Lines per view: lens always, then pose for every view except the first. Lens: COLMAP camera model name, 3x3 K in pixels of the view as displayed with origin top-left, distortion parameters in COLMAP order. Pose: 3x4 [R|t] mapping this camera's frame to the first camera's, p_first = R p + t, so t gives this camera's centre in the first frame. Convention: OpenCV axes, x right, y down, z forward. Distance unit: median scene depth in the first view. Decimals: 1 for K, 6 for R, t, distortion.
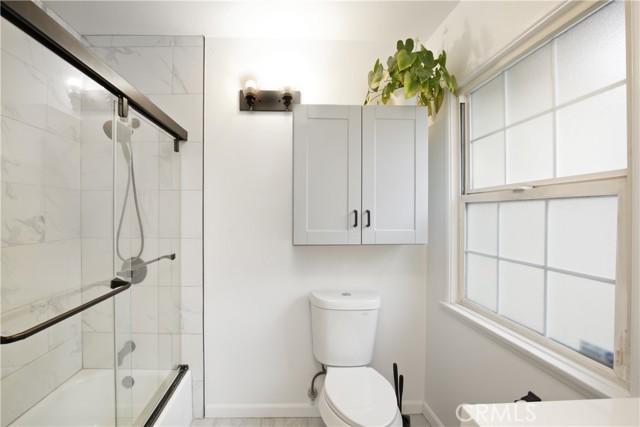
lens RADIAL K [[300.7, 0, 318.6], [0, 300.7, 213.3], [0, 0, 1]] dist [-0.022604, 0.000765]
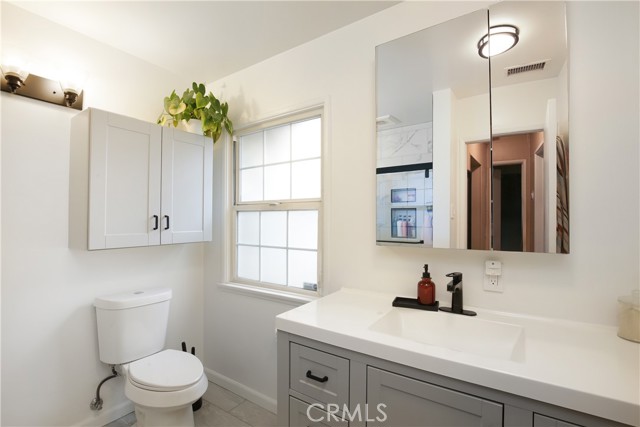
lens RADIAL K [[300.7, 0, 320.8], [0, 300.7, 215.0], [0, 0, 1]] dist [-0.022604, 0.000765]
pose [[0.603289, 0.009878, 0.797462, -0.420544], [0.000984, 0.999913, -0.013130, 0.004422], [-0.797522, 0.008706, 0.603227, -0.199579]]
